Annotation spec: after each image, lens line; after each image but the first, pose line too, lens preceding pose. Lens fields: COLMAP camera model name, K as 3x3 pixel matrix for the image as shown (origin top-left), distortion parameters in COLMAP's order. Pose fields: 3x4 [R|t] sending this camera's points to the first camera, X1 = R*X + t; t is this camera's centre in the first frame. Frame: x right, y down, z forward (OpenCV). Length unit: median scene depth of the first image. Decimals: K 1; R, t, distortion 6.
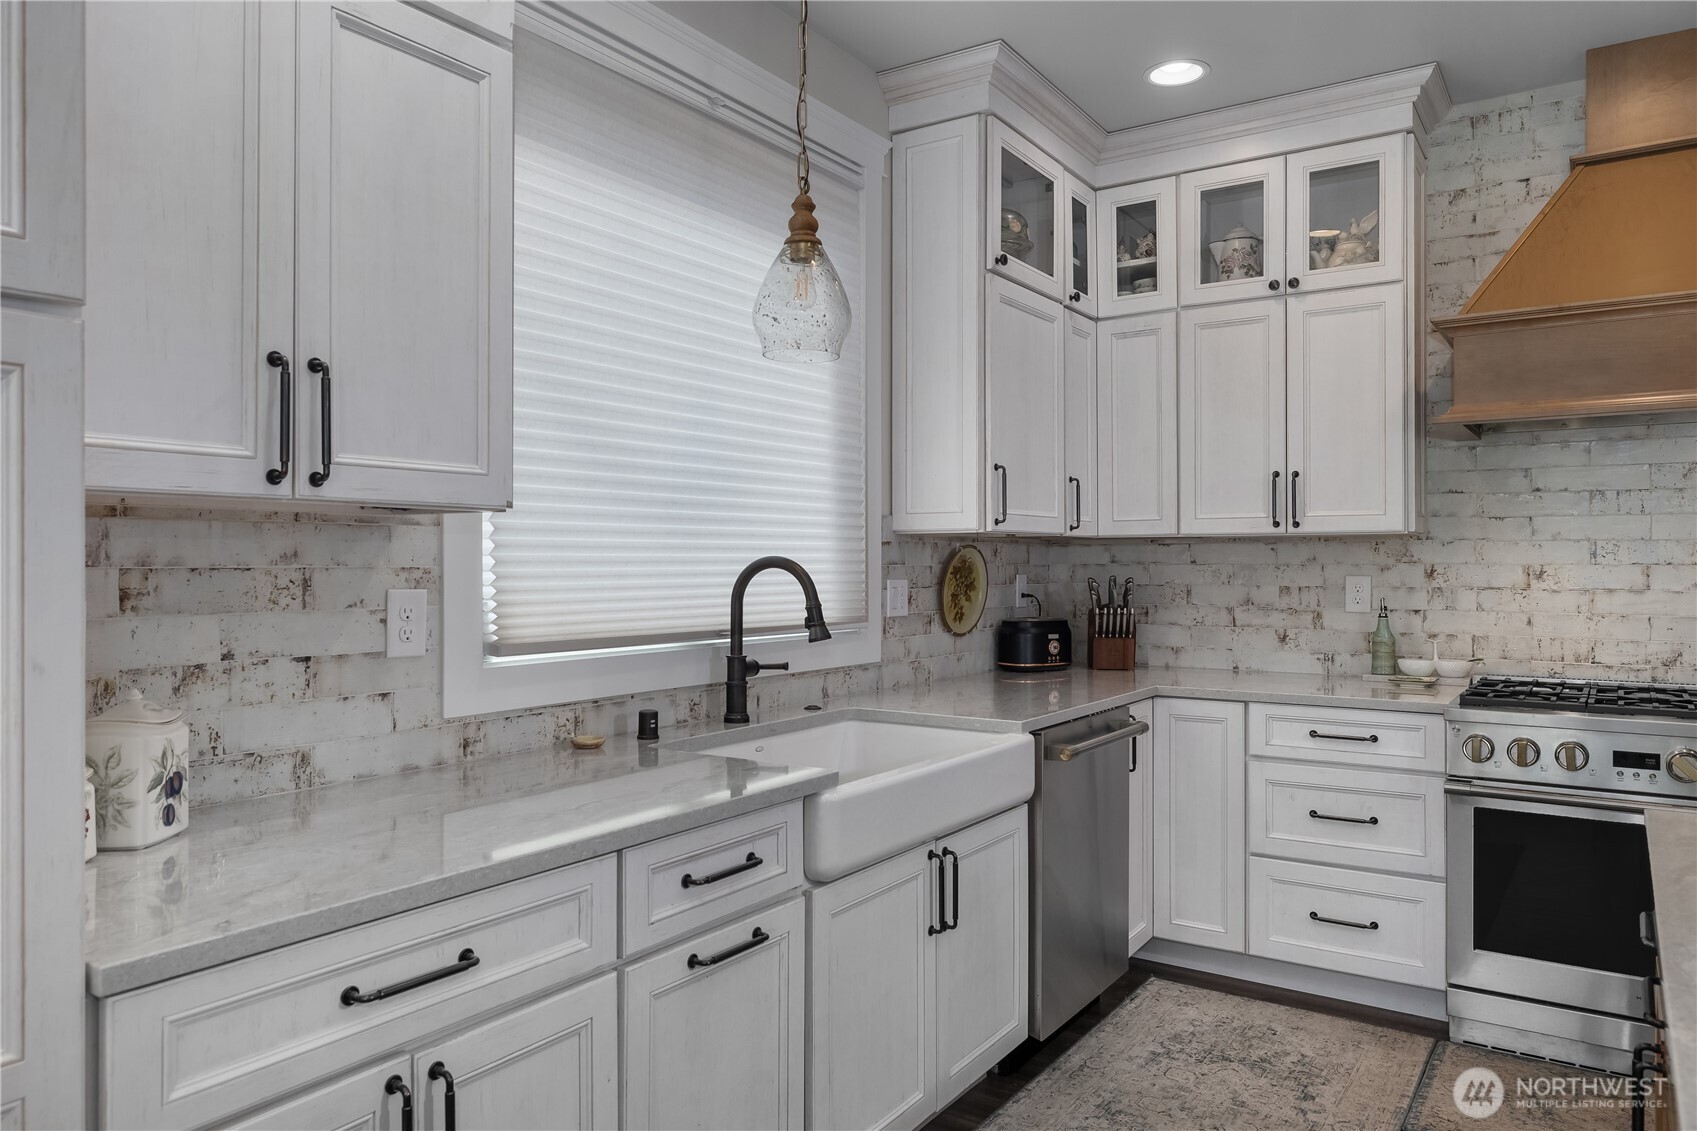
lens RADIAL K [[1155.1, 0, 820.5], [0, 1155.1, 562.5], [0, 0, 1]] dist [-0.003965, 0.001504]
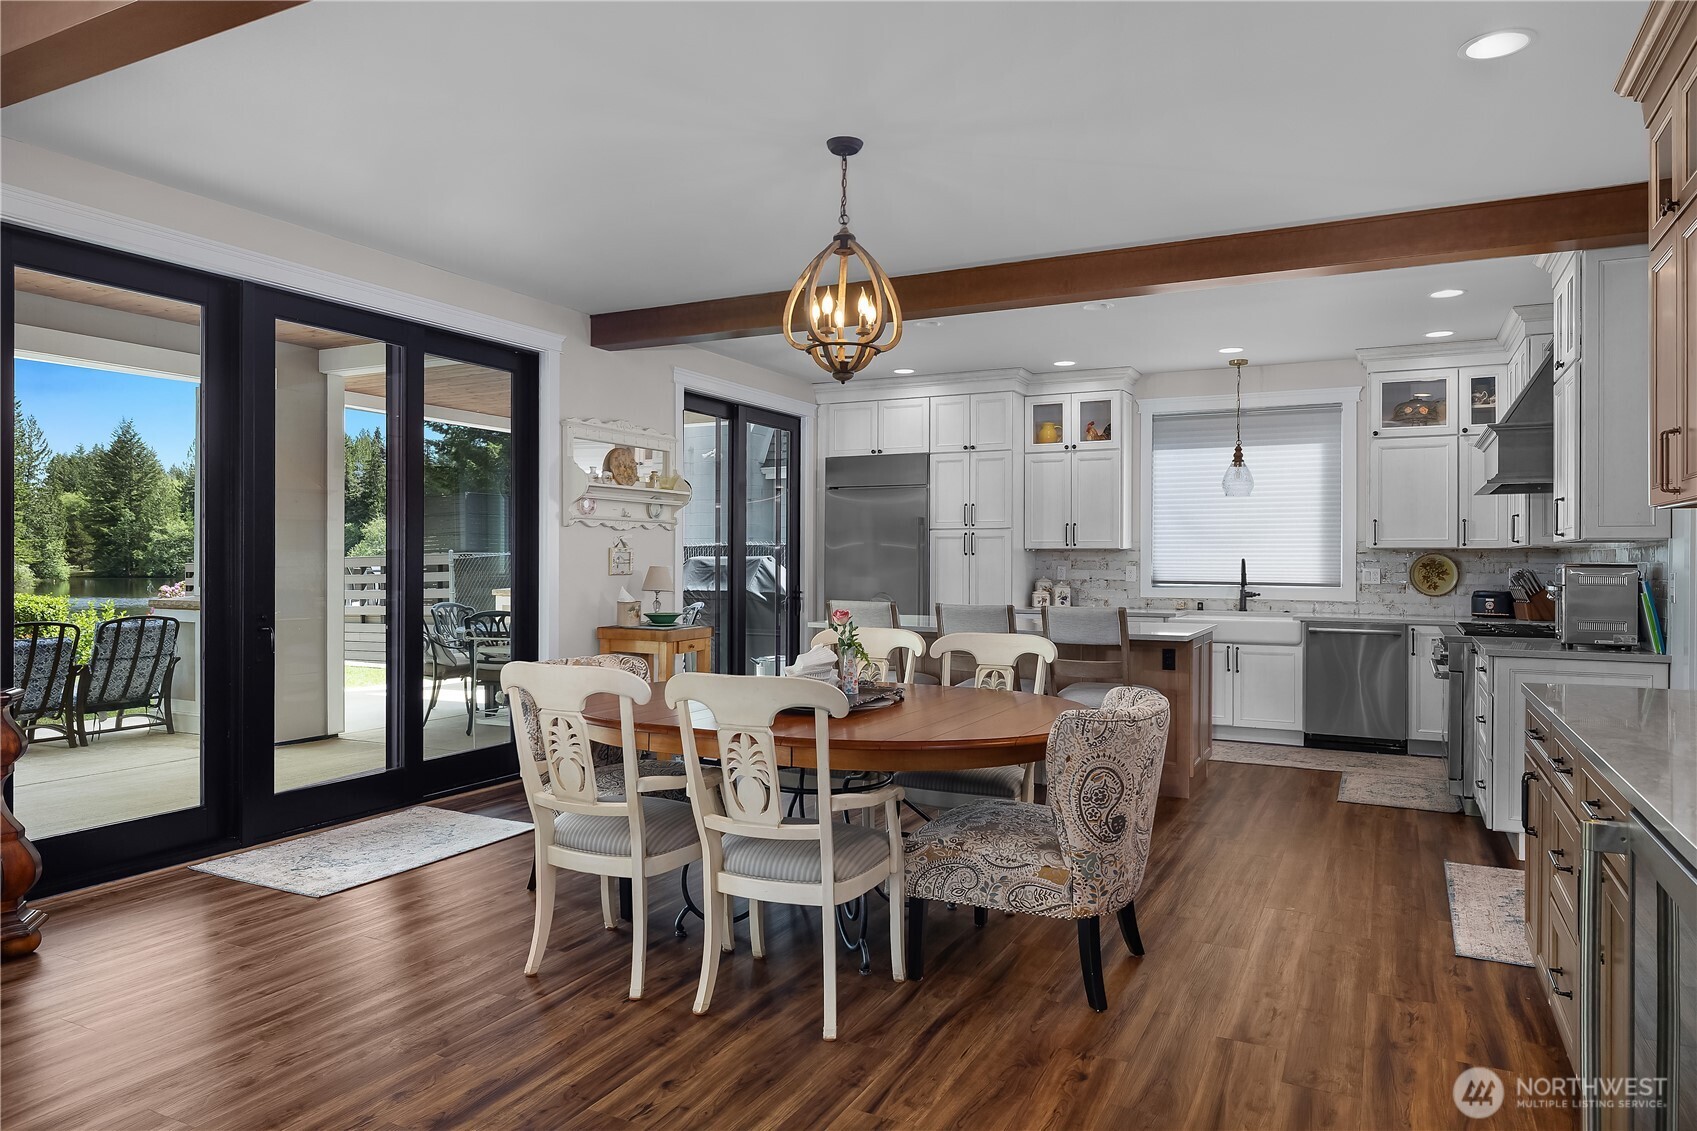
lens RADIAL K [[1077.2, 0, 835.2], [0, 1077.2, 553.8], [0, 0, 1]] dist [-0.001093, -0.005560]
pose [[0.096263, -0.004436, -0.995346, 2.190628], [-0.005147, 0.999974, -0.004954, 0.001679], [0.995343, 0.005600, 0.096238, -0.307184]]
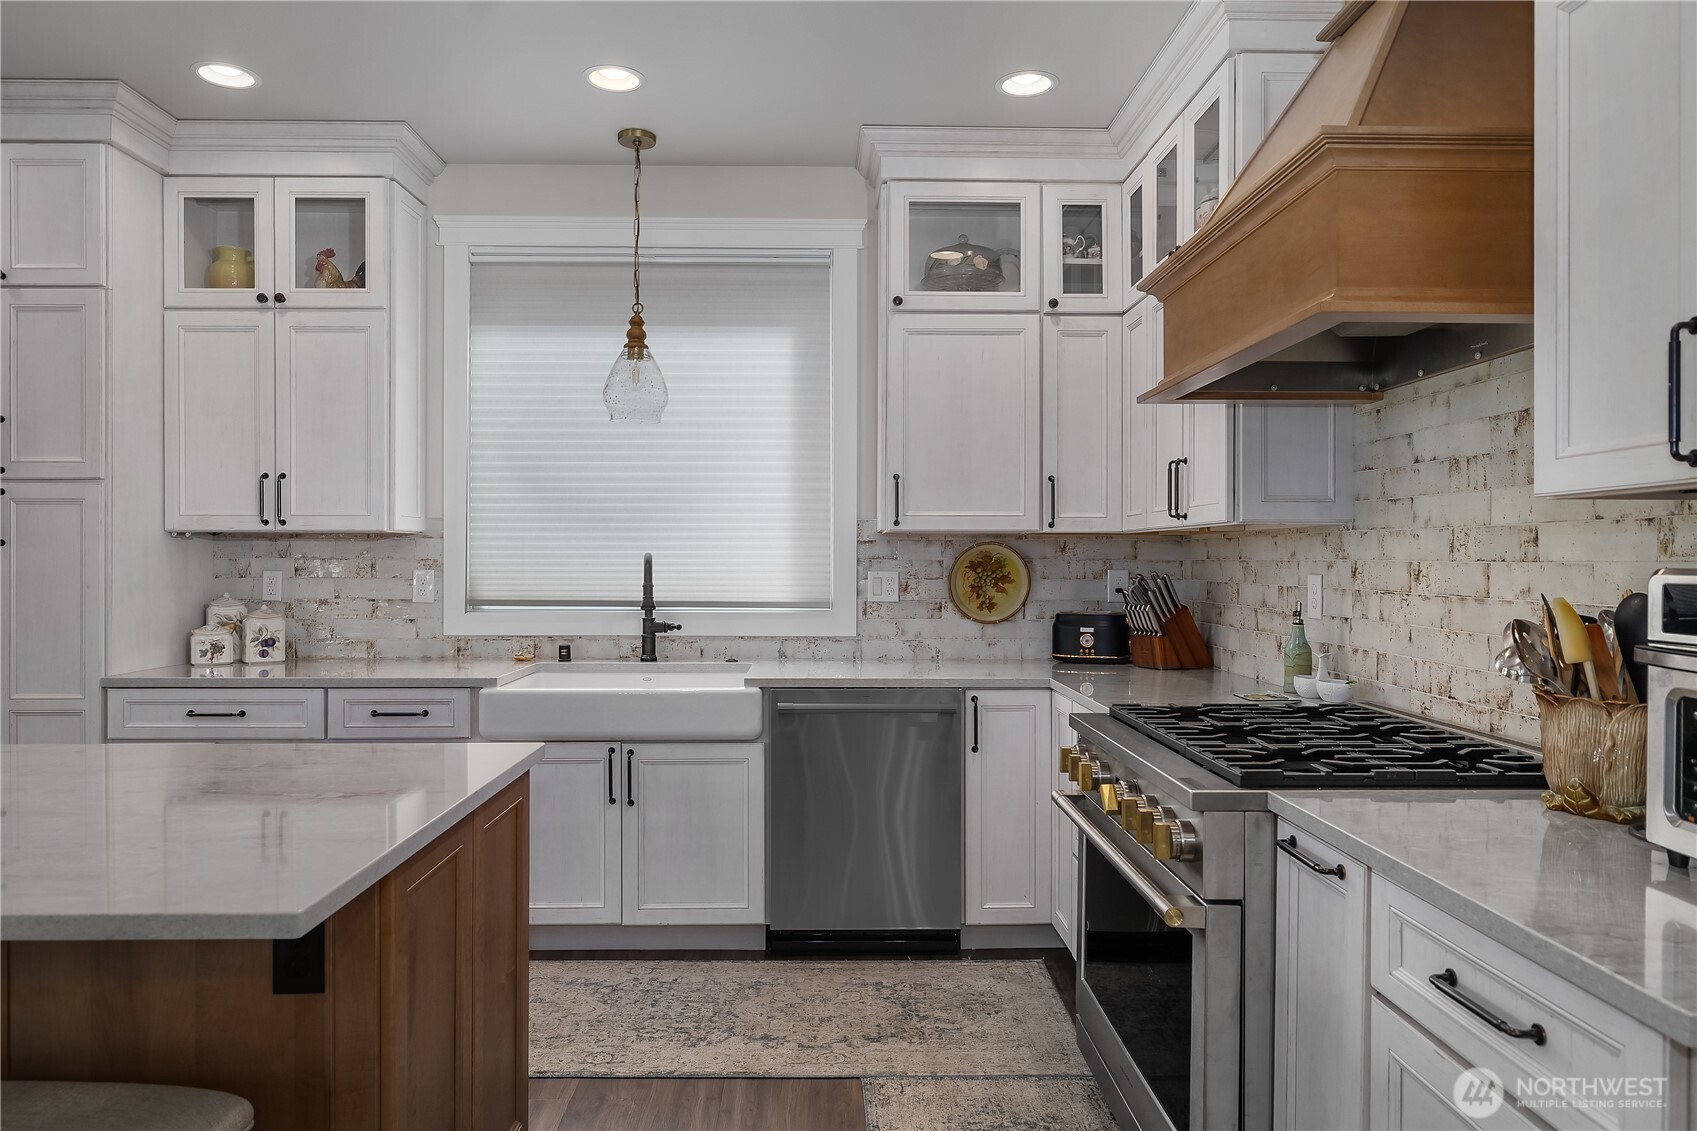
lens RADIAL K [[1140.1, 0, 855.5], [0, 1140.1, 564.2], [0, 0, 1]] dist [0.011445, -0.002876]
pose [[0.568697, 0.005953, -0.822525, 1.065485], [-0.002654, 0.999982, 0.005402, 0.000670], [0.822542, -0.000889, 0.568703, 0.293304]]
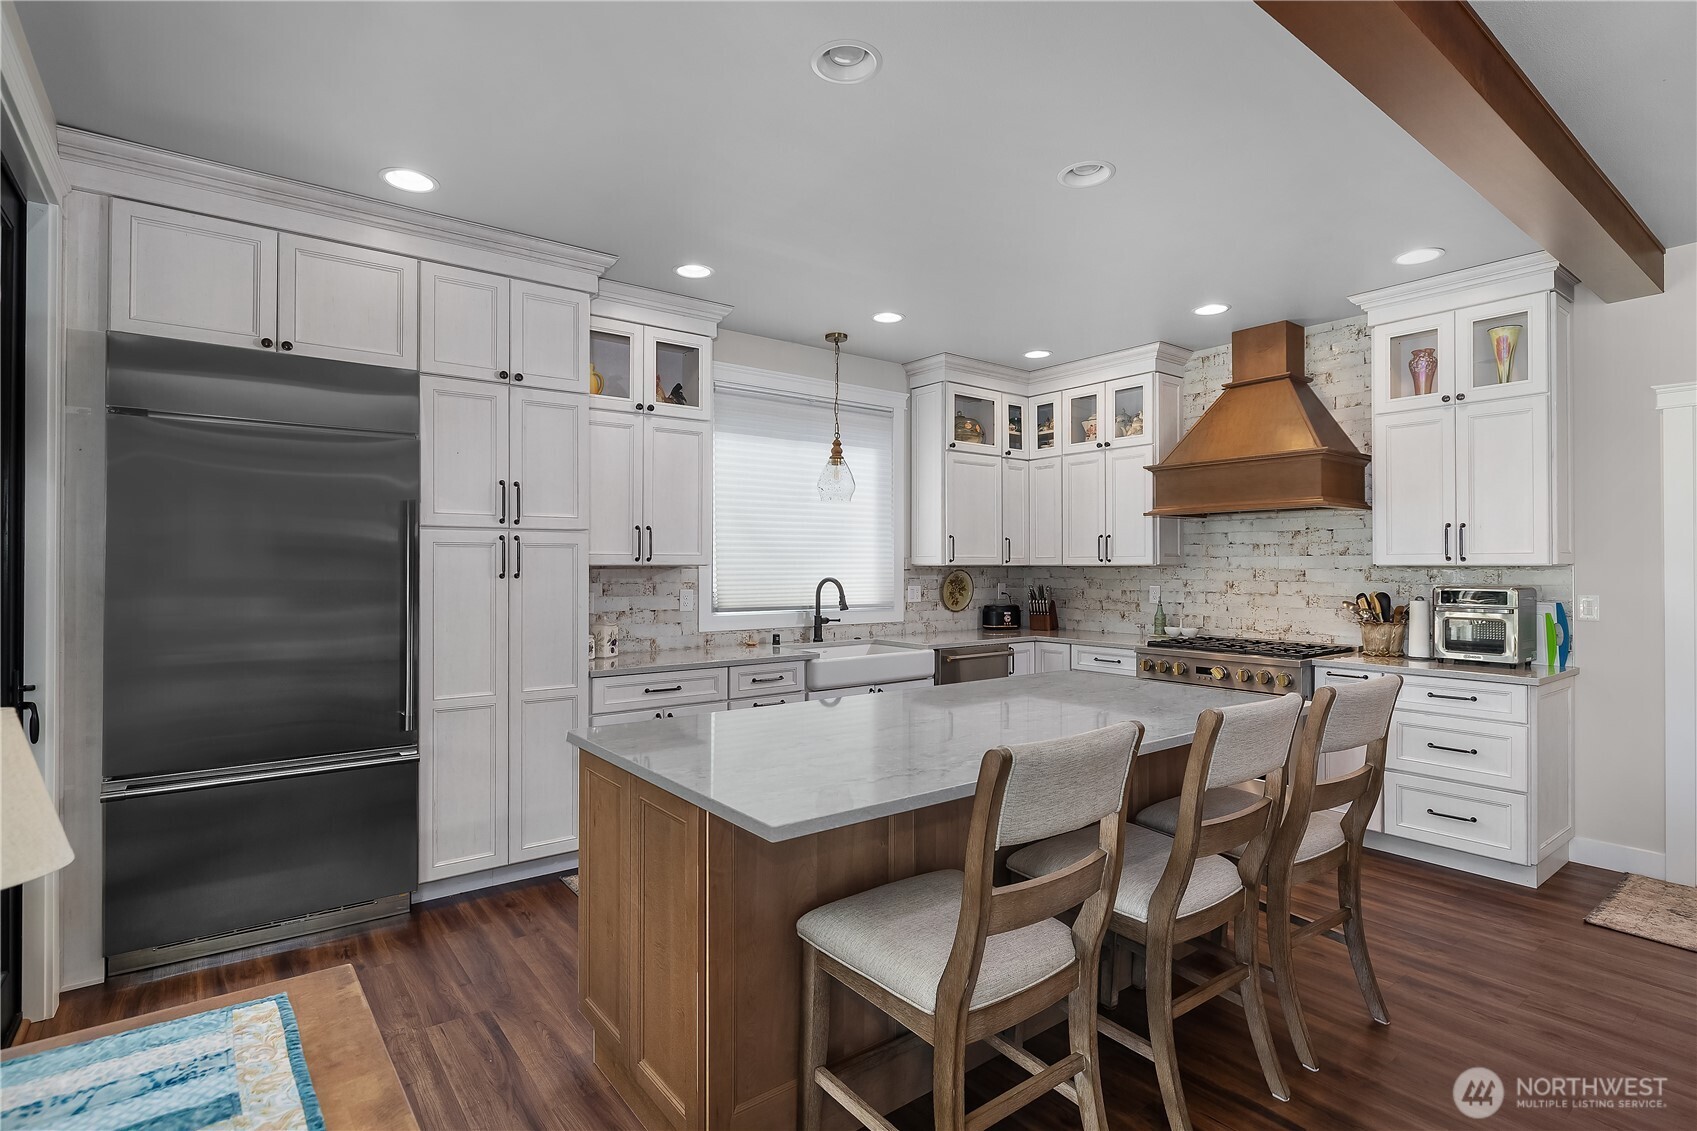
lens RADIAL K [[845.1, 0, 842.5], [0, 845.1, 566.3], [0, 0, 1]] dist [0.002993, -0.000141]
pose [[0.950883, 0.000771, -0.309550, 0.453141], [-0.000761, 1.000000, 0.000152, -0.024015], [0.309550, 0.000091, 0.950883, -0.627083]]
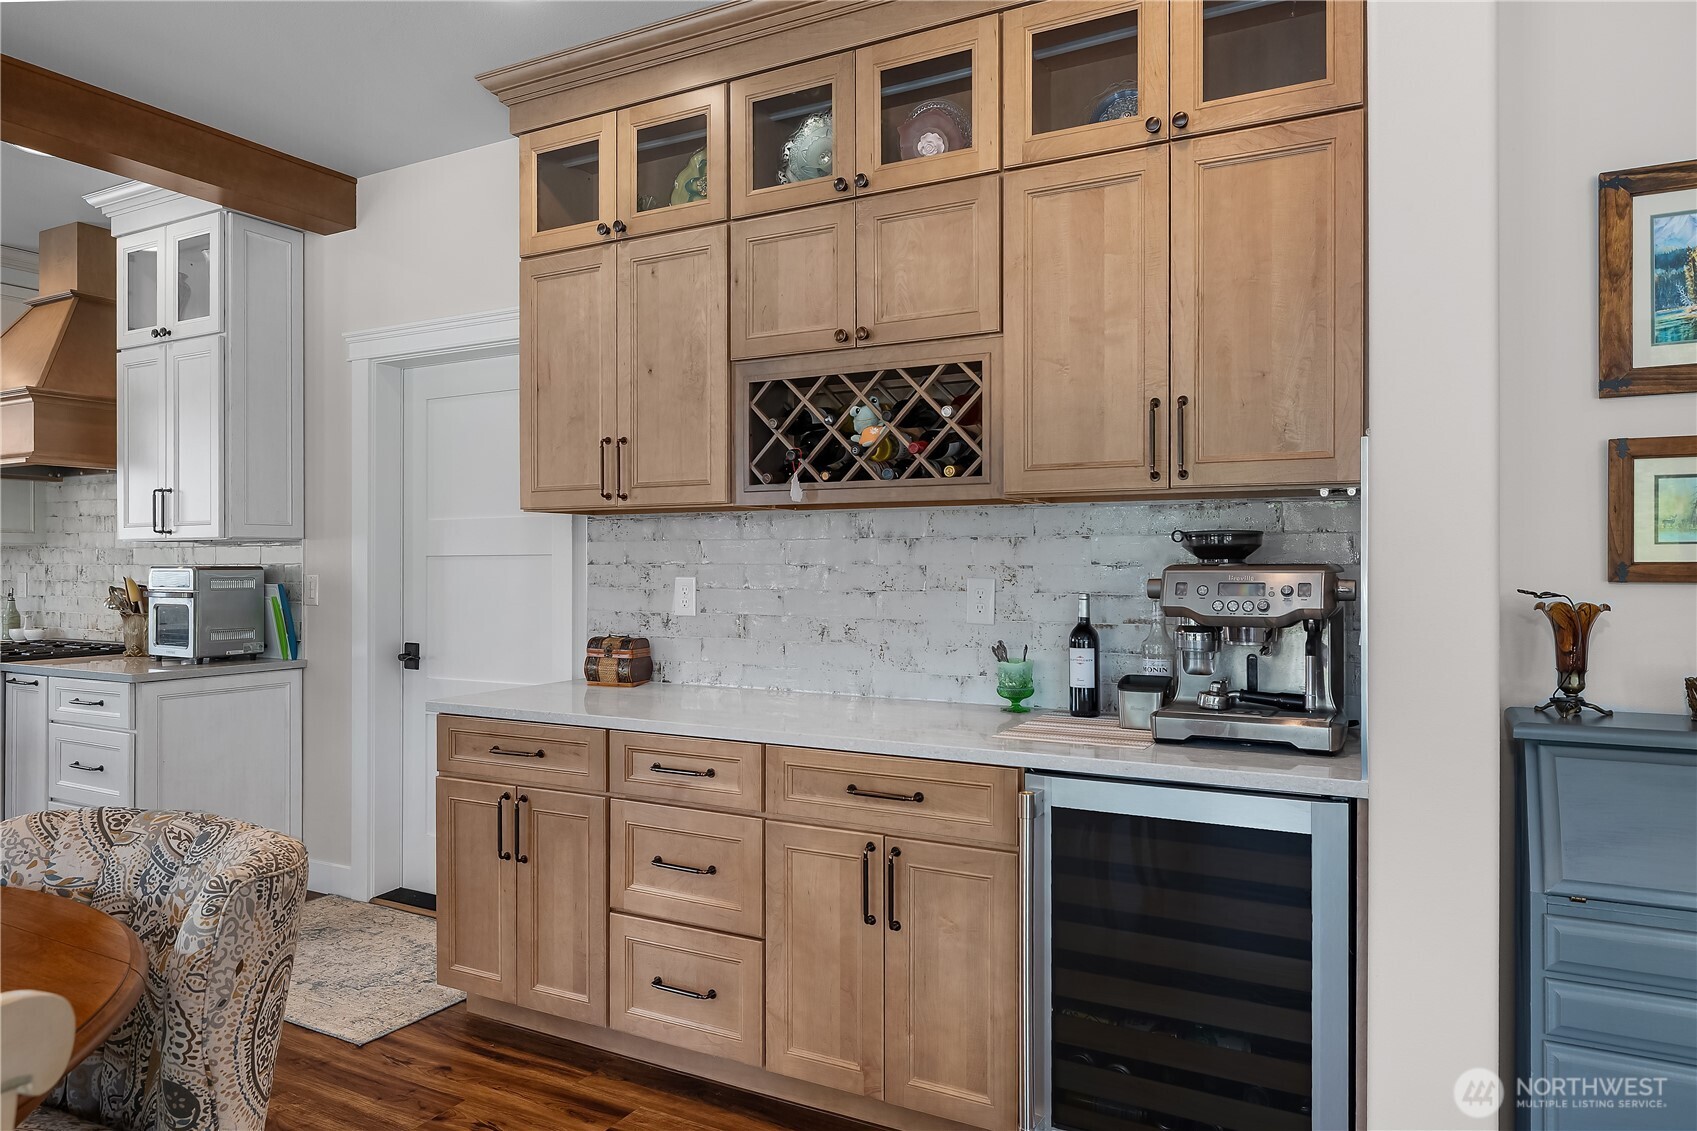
lens RADIAL K [[1077.2, 0, 845.5], [0, 1077.2, 570.6], [0, 0, 1]] dist [-0.001093, -0.005560]
pose [[0.997187, 0.001334, 0.074936, 1.561349], [-0.001571, 0.999994, 0.003099, 0.003492], [-0.074932, -0.003208, 0.997184, -0.472880]]
